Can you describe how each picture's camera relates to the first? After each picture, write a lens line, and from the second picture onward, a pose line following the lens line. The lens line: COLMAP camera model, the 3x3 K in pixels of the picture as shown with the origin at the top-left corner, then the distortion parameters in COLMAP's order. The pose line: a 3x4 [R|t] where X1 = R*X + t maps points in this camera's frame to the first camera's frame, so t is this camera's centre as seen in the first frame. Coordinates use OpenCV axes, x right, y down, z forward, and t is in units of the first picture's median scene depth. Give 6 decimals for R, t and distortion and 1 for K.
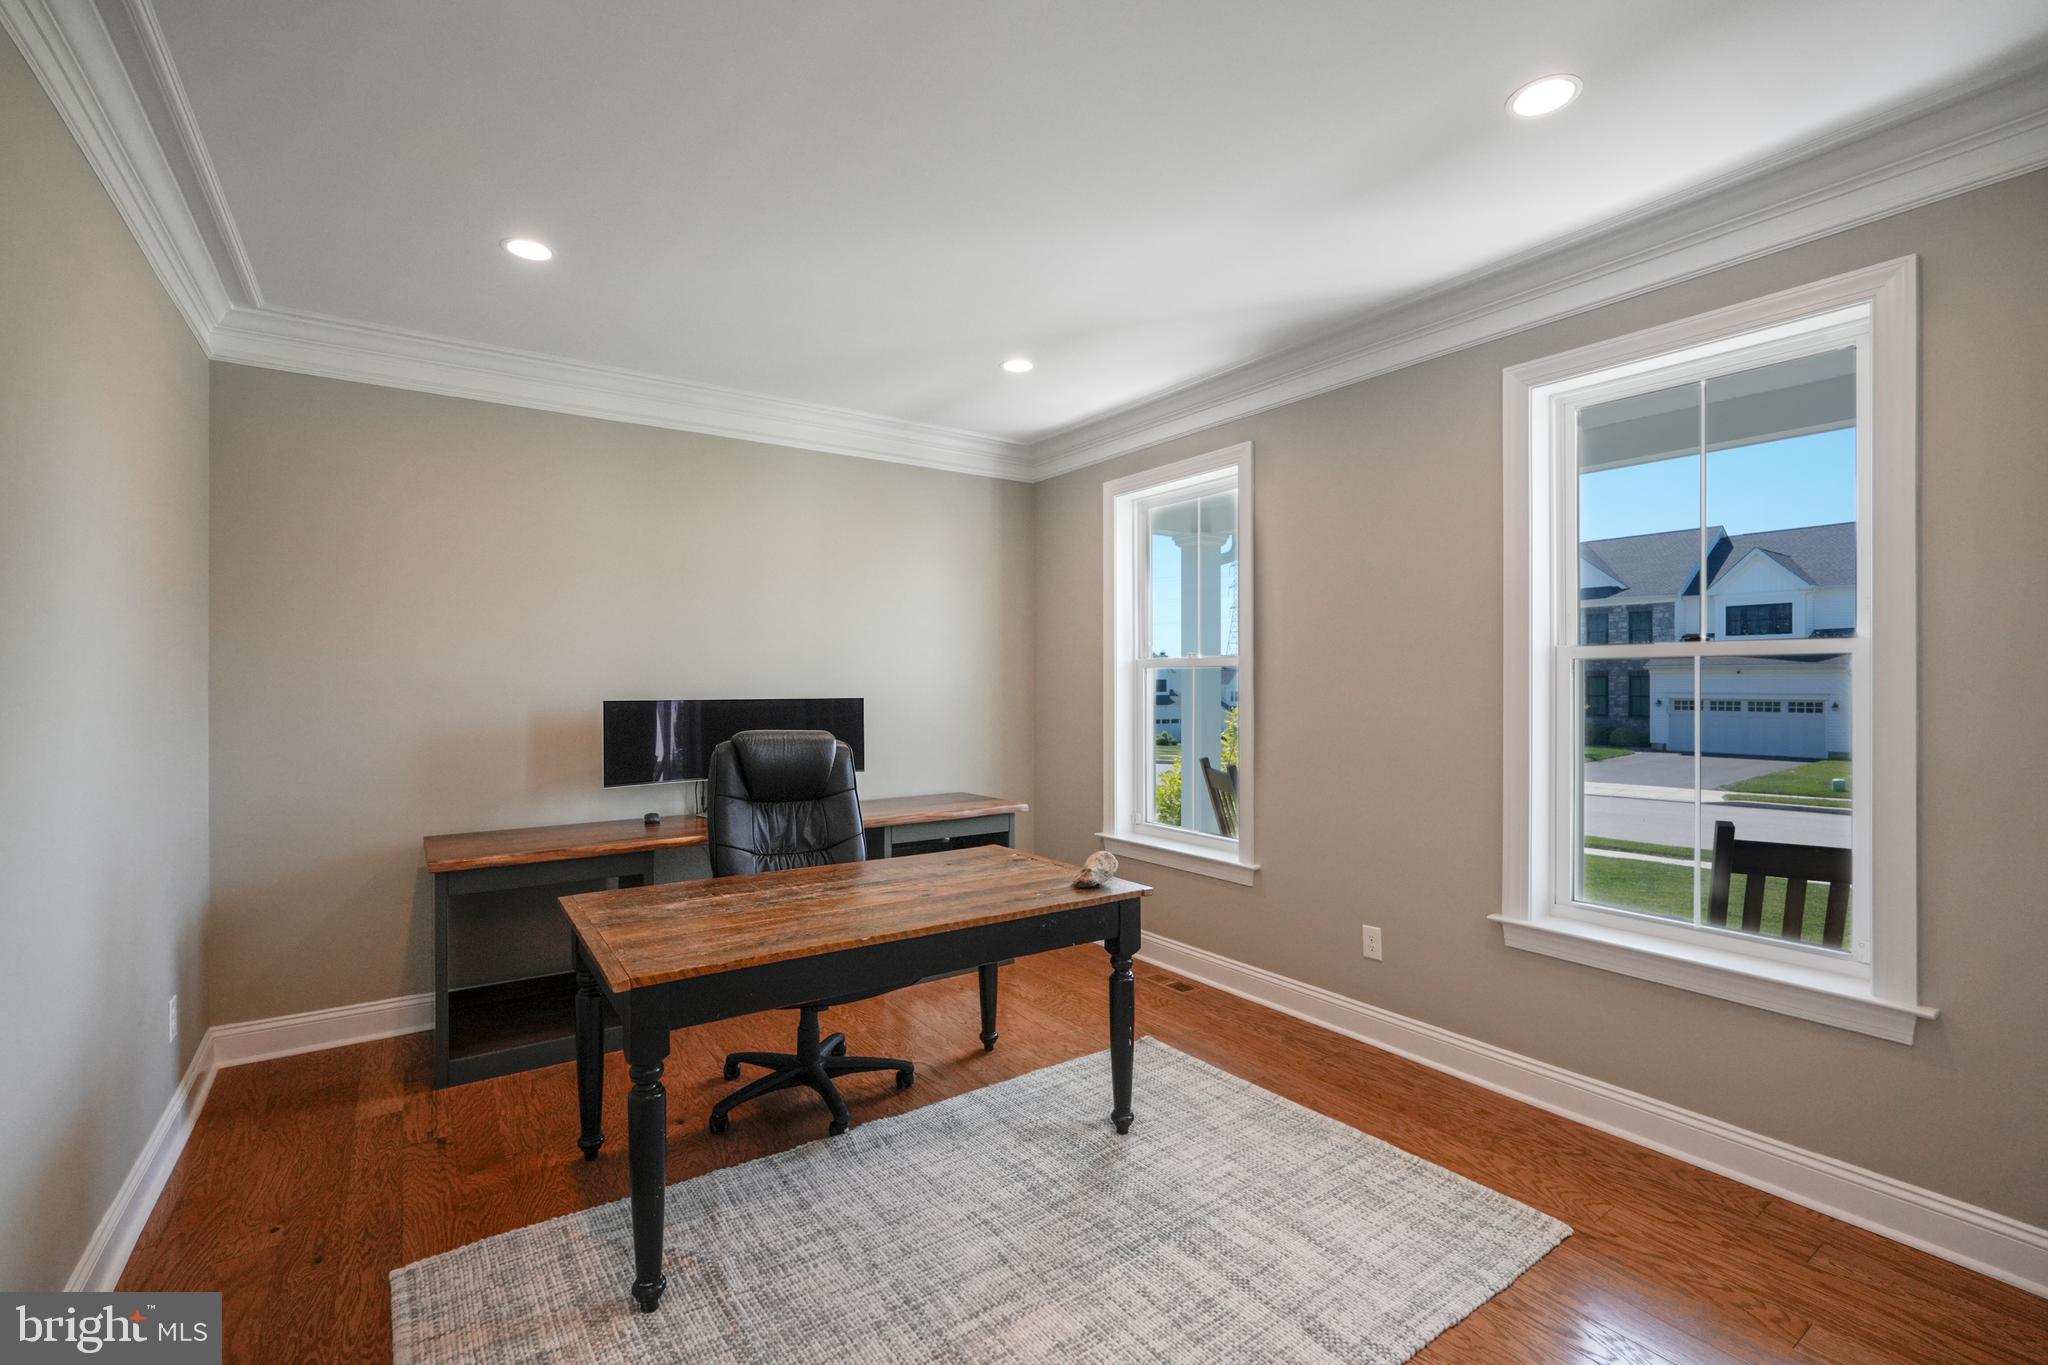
lens RADIAL K [[908.2, 0, 1023.1], [0, 908.2, 684.4], [0, 0, 1]] dist [-0.004486, 0.001060]
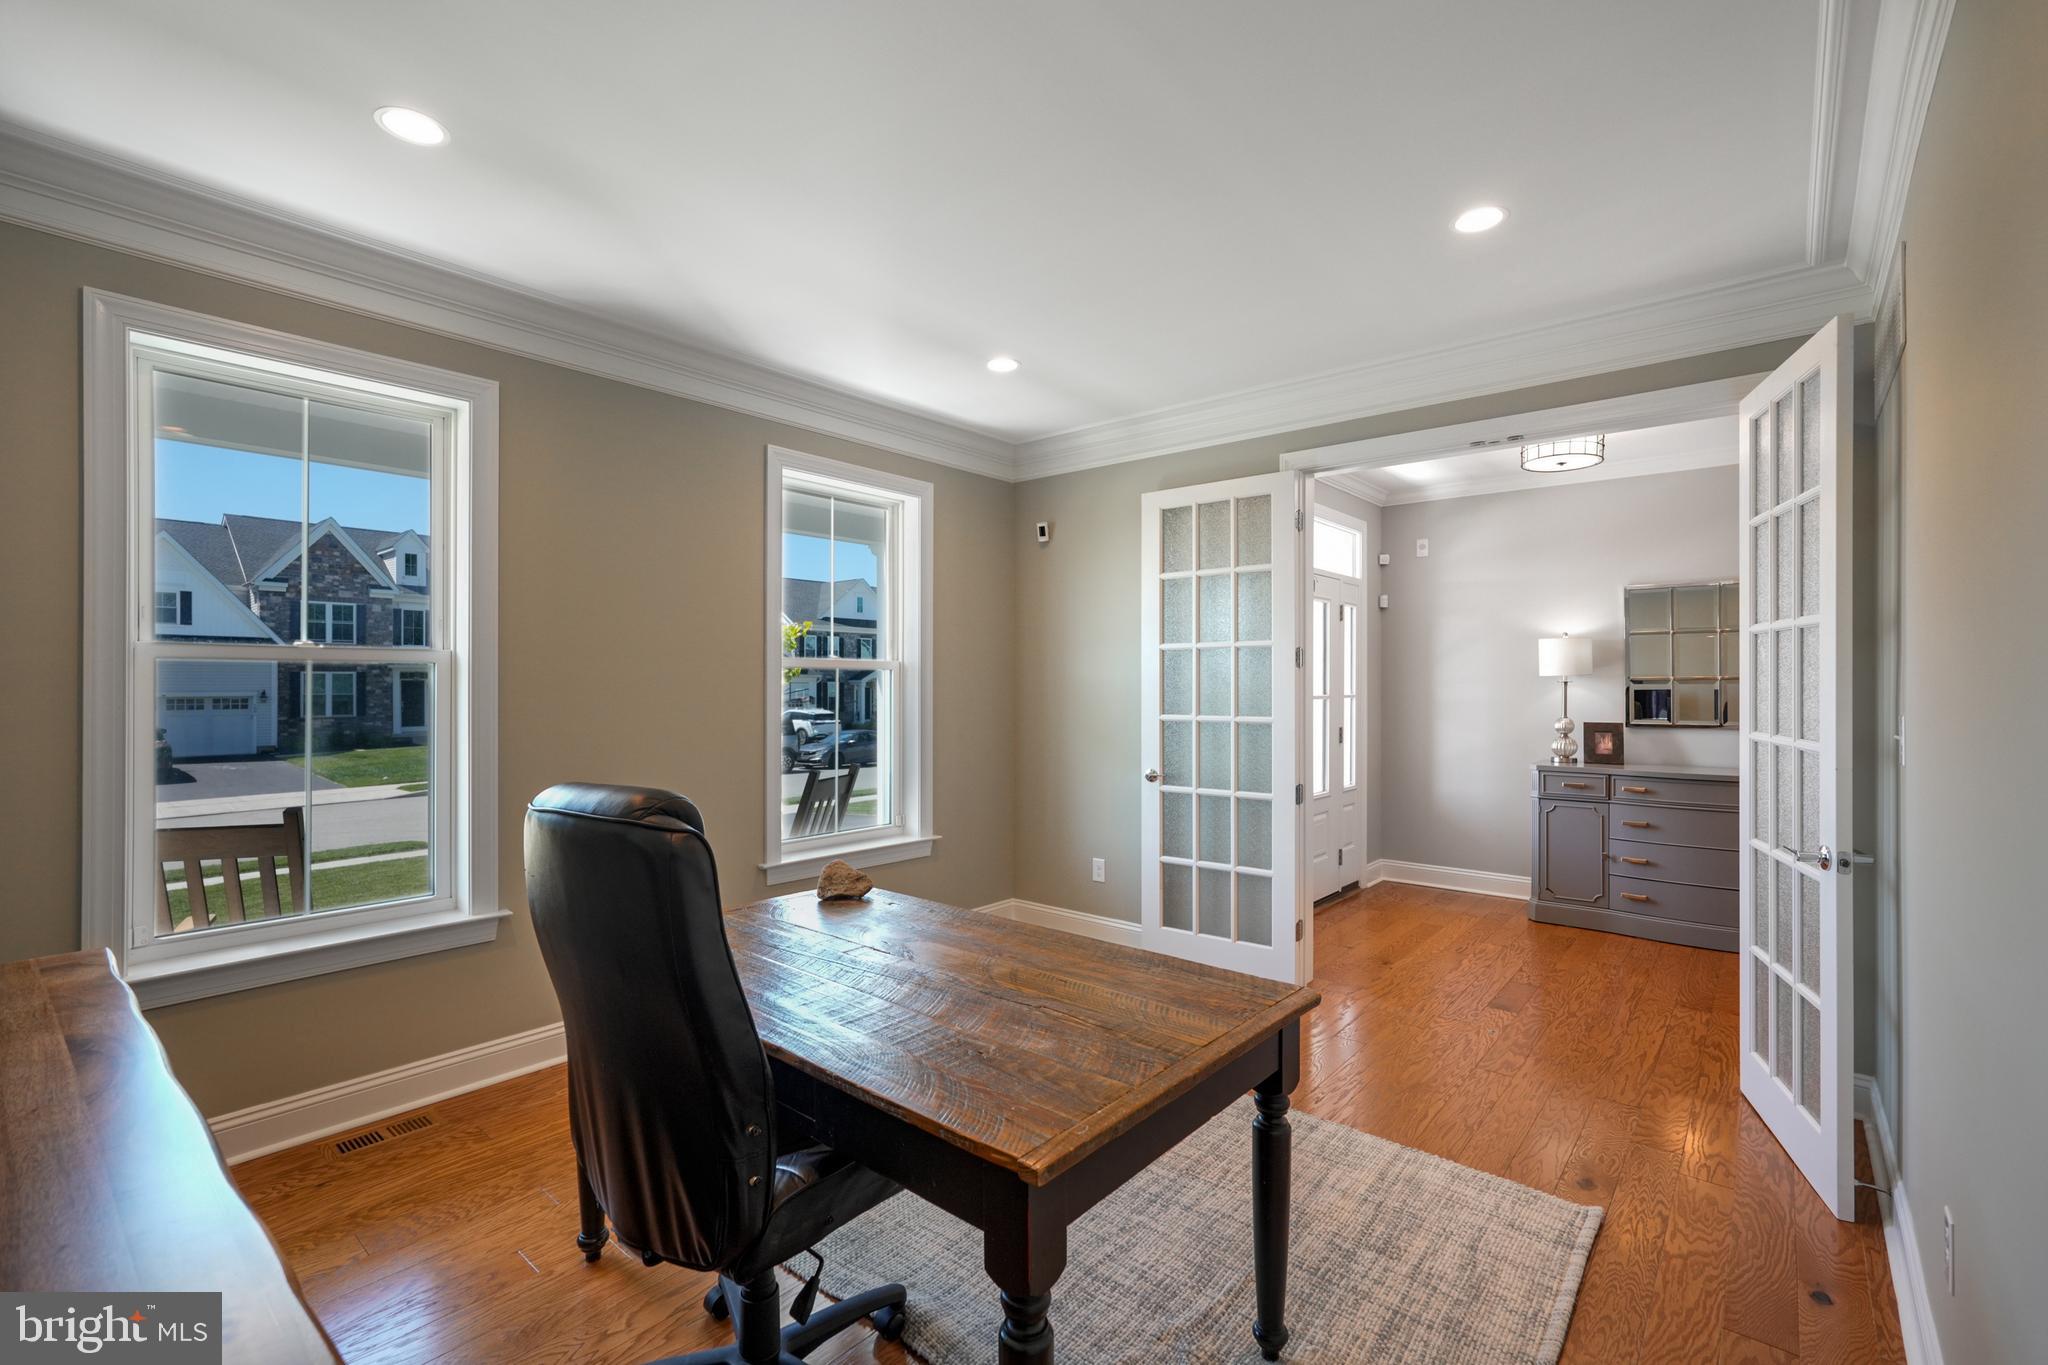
lens RADIAL K [[908.2, 0, 1023.1], [0, 908.2, 684.4], [0, 0, 1]] dist [-0.004486, 0.001060]
pose [[-0.274385, -0.002816, 0.961616, -0.879348], [-0.003849, 0.999991, 0.001830, -0.003783], [-0.961612, -0.003199, -0.274393, 1.067172]]
